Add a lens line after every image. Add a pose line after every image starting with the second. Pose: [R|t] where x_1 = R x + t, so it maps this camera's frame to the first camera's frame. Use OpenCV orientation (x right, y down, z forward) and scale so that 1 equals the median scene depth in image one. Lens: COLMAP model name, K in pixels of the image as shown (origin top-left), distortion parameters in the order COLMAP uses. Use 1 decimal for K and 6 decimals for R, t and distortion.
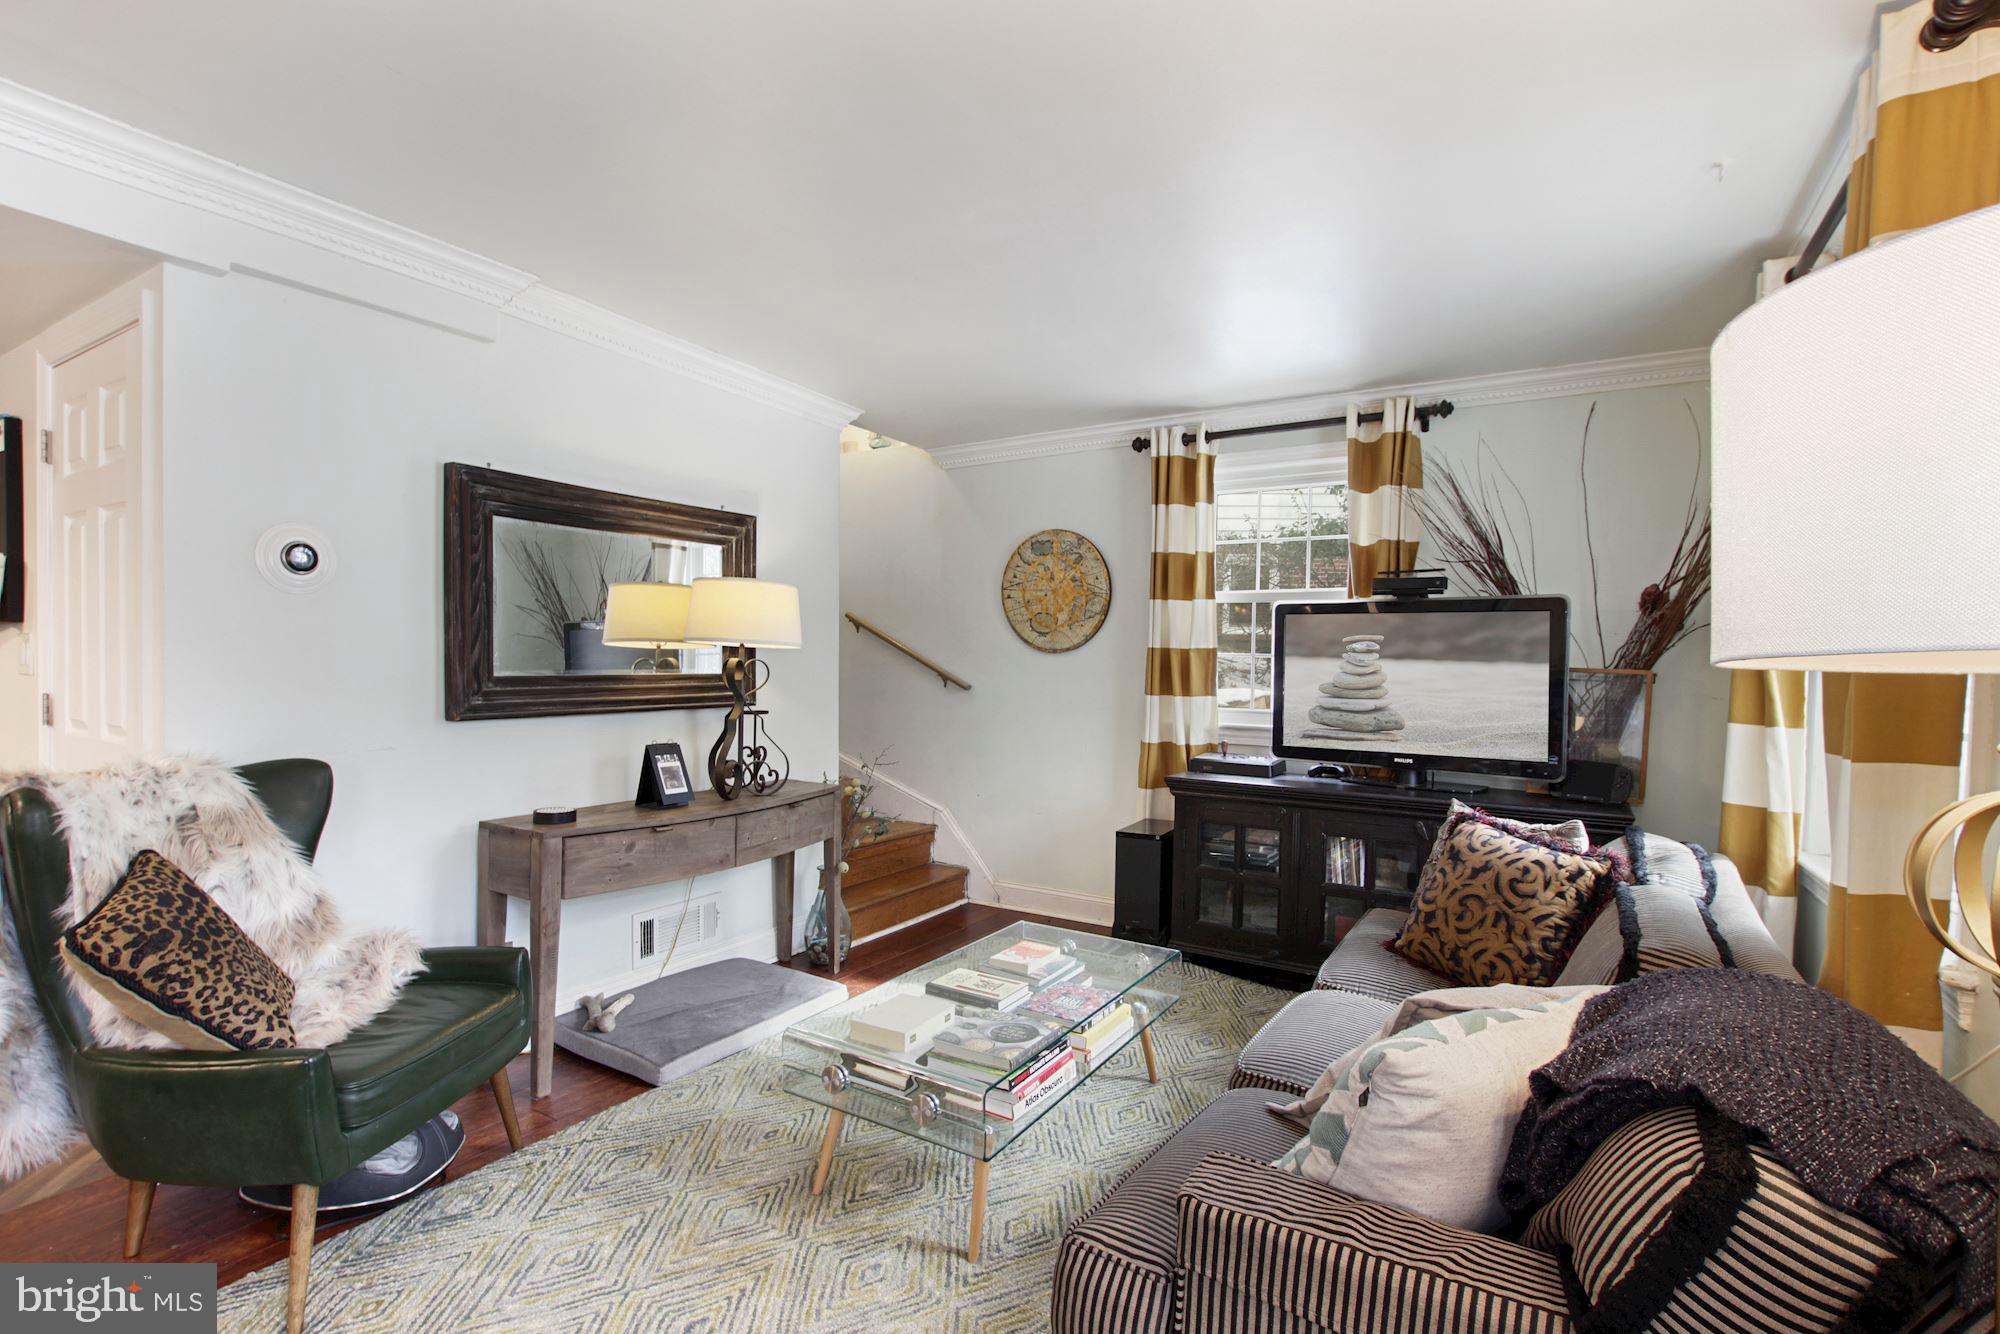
lens RADIAL K [[932.2, 0, 1000.0], [0, 932.2, 667.0], [0, 0, 1]] dist [-0.011350, 0.000030]
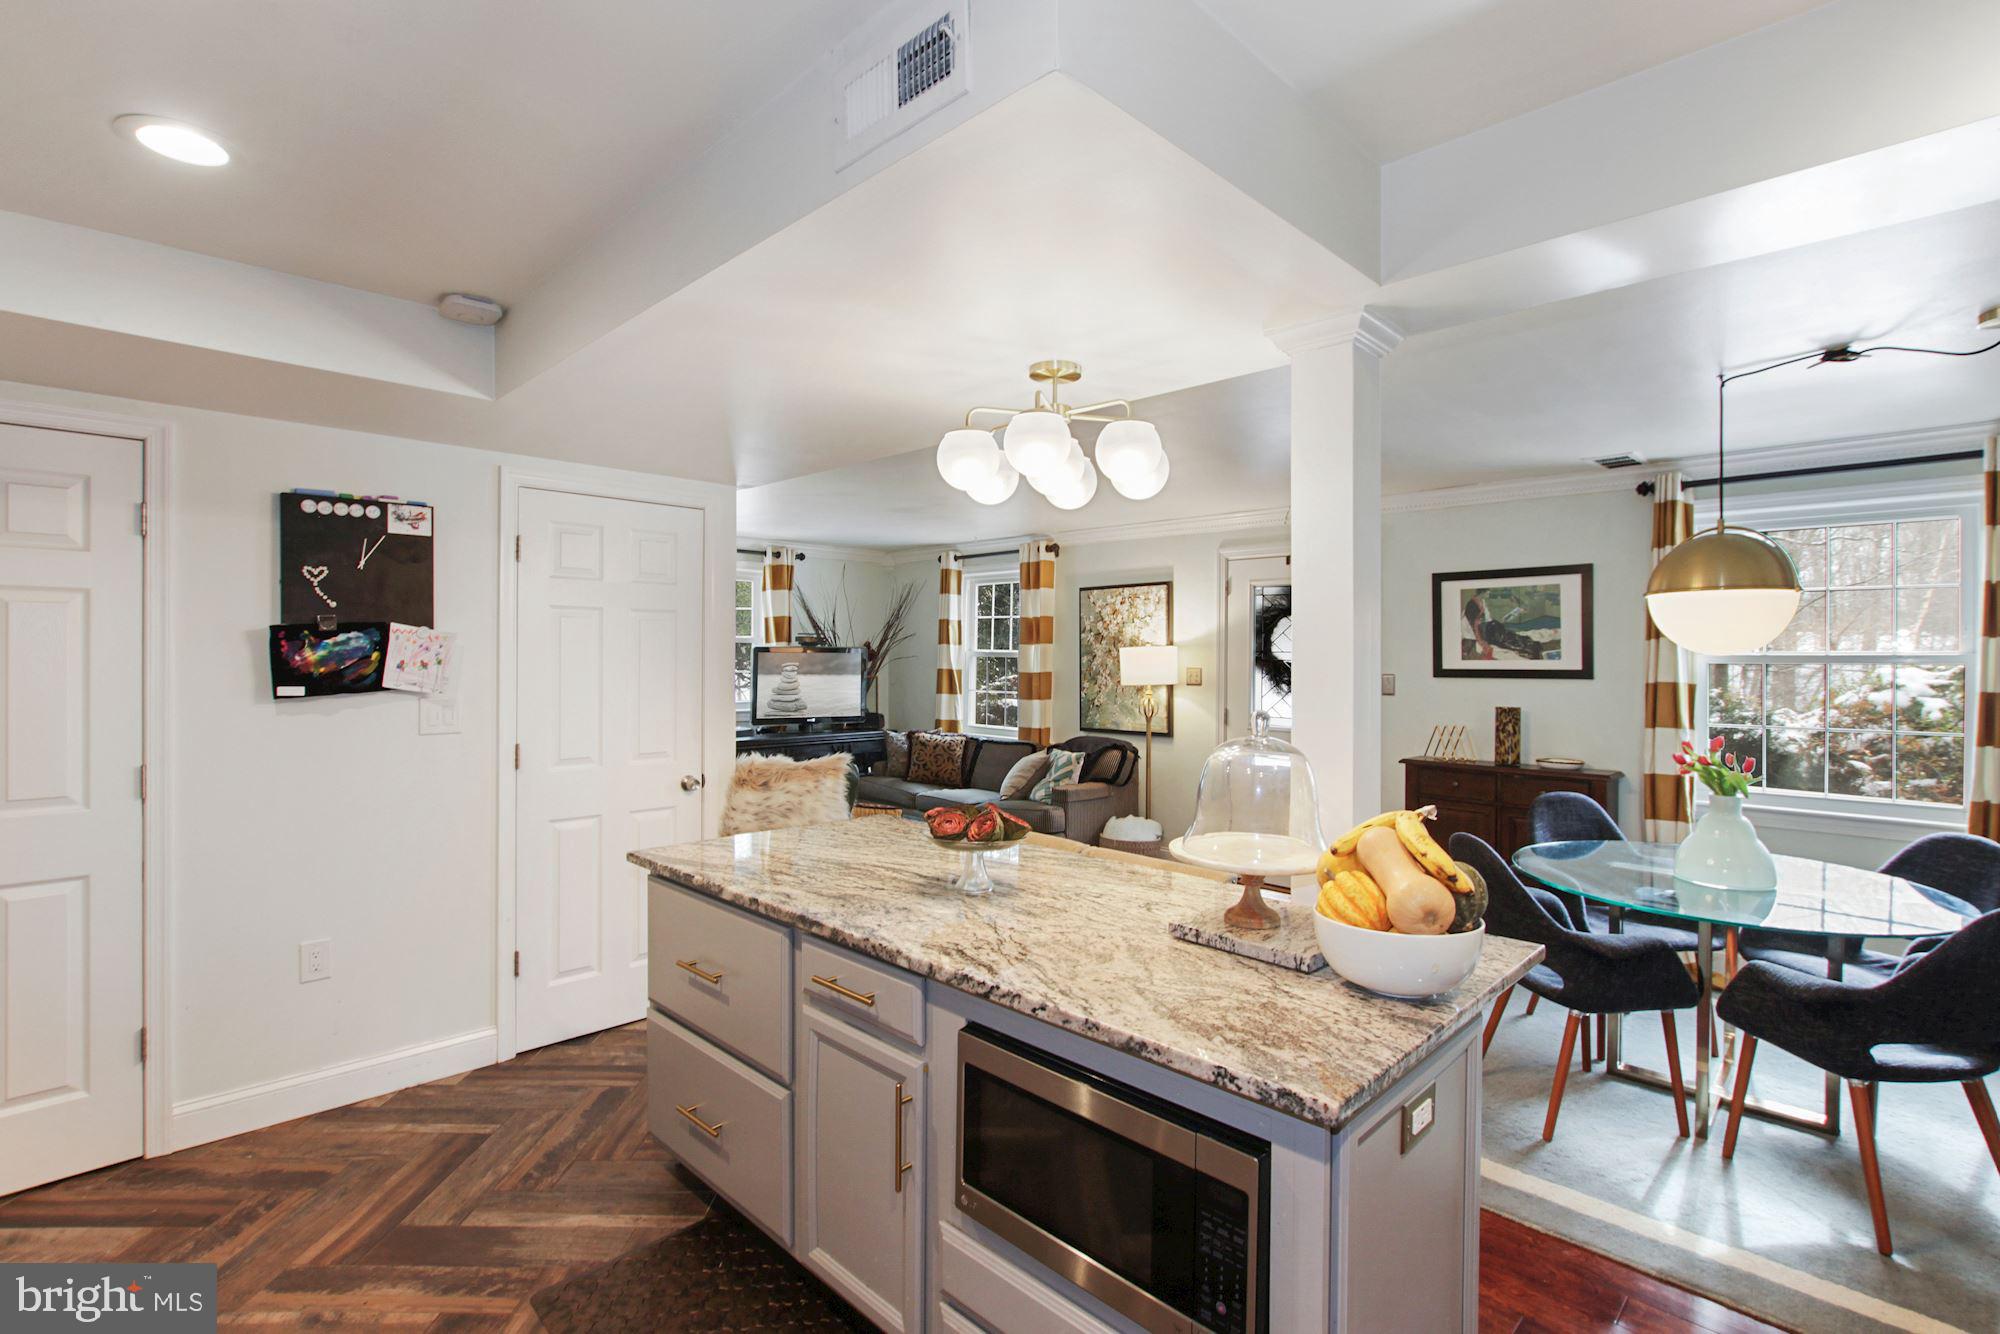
lens RADIAL K [[939.4, 0, 1010.5], [0, 939.4, 650.7], [0, 0, 1]] dist [-0.000427, 0.001253]
pose [[0.224125, -0.008675, 0.974522, -1.534121], [0.004211, 0.999960, 0.007933, -0.075416], [-0.974551, 0.002326, 0.224152, 0.040775]]
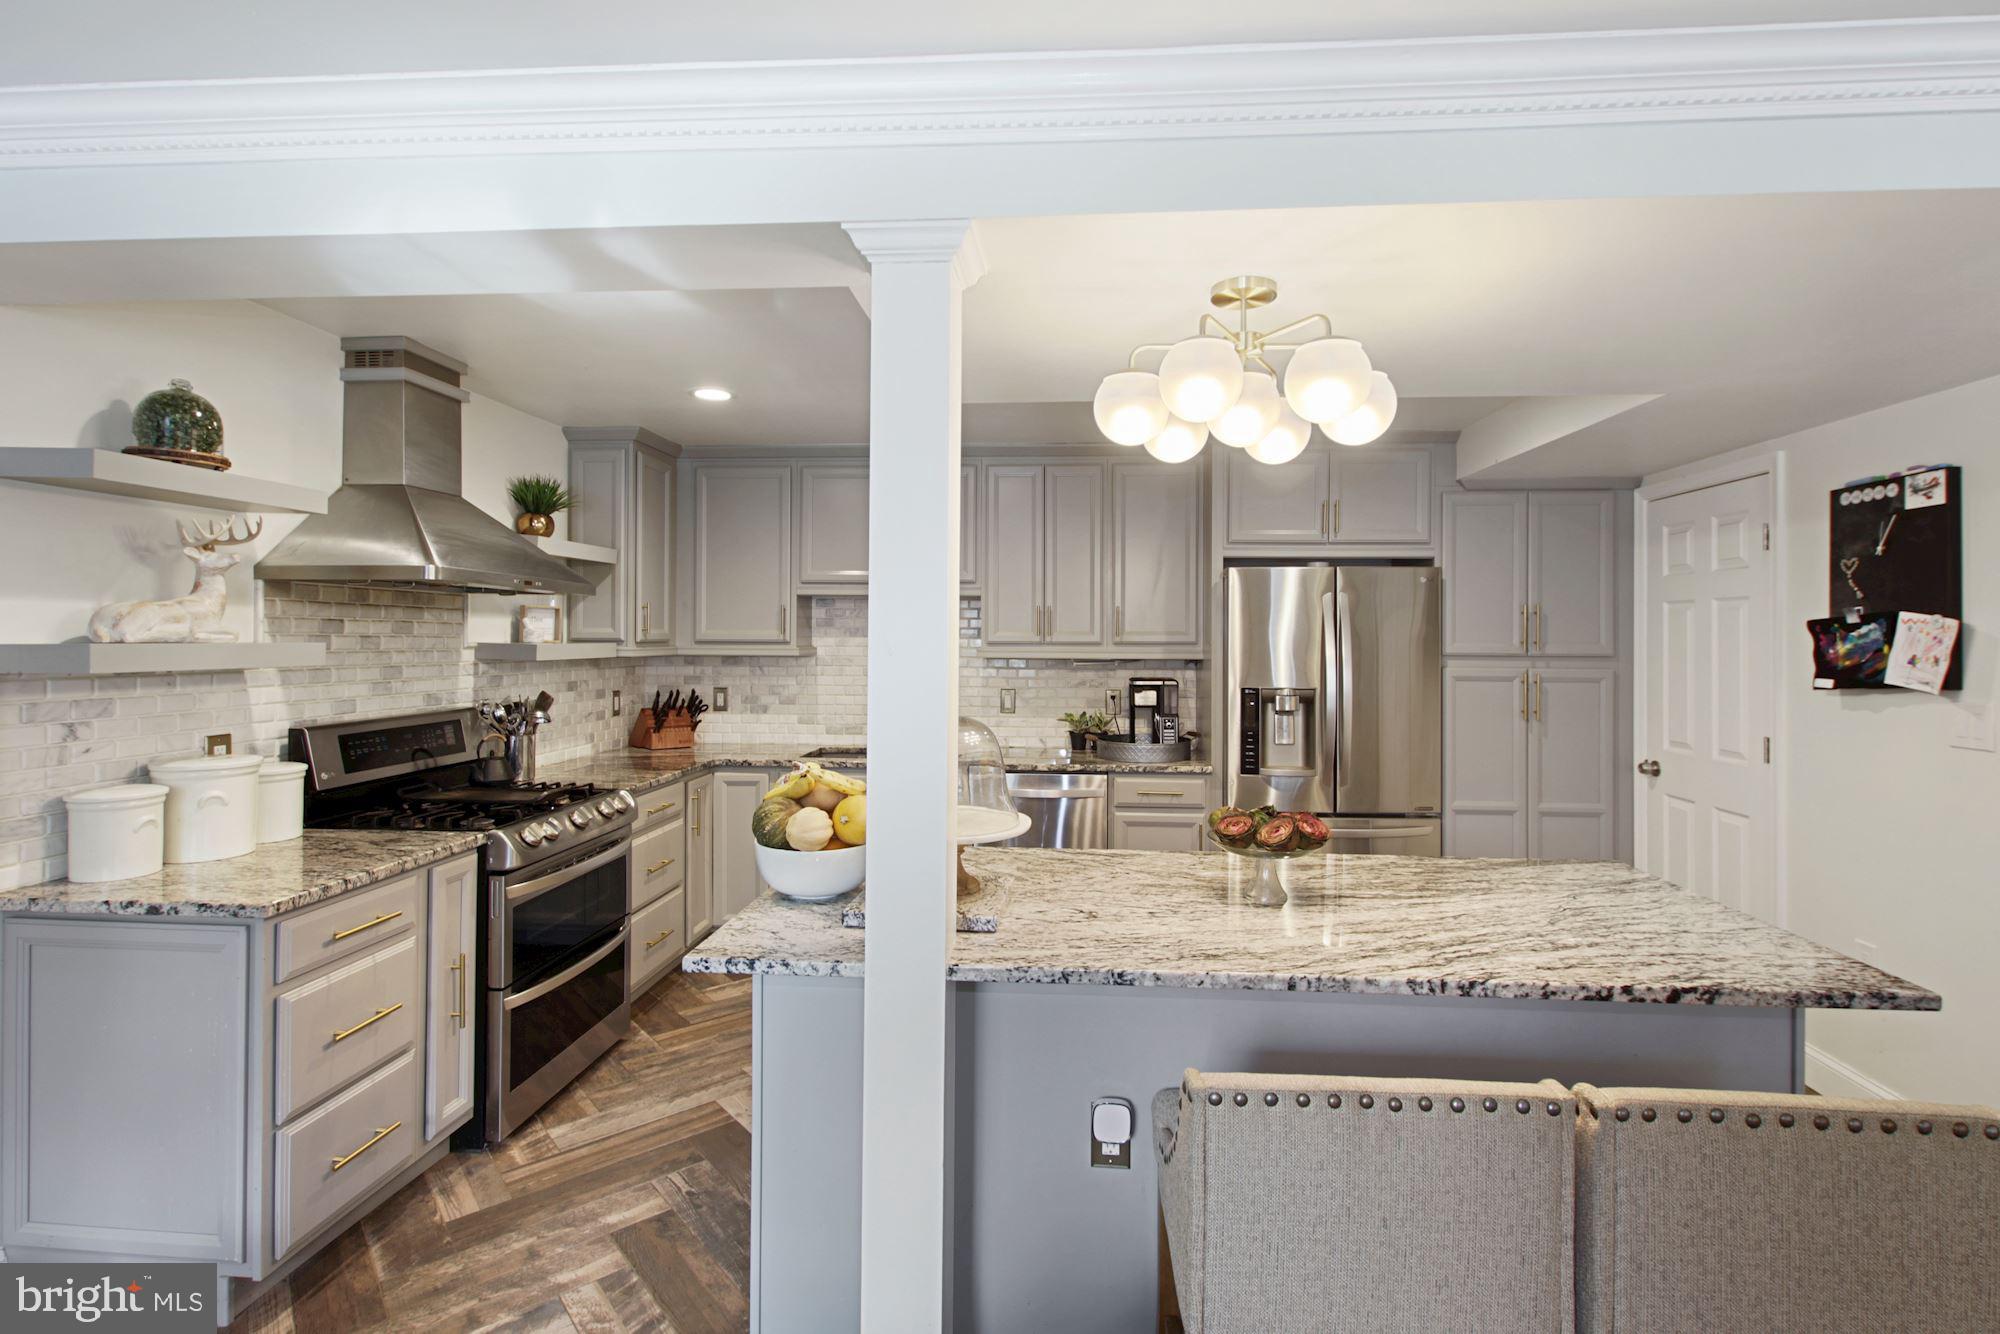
lens RADIAL K [[943.7, 0, 1015.8], [0, 943.7, 631.7], [0, 0, 1]] dist [0.005010, -0.000250]
pose [[0.467119, -0.013929, -0.884085, -0.513132], [-0.003410, 0.999840, -0.017554, -0.065138], [0.884188, 0.011215, 0.466997, -0.194645]]
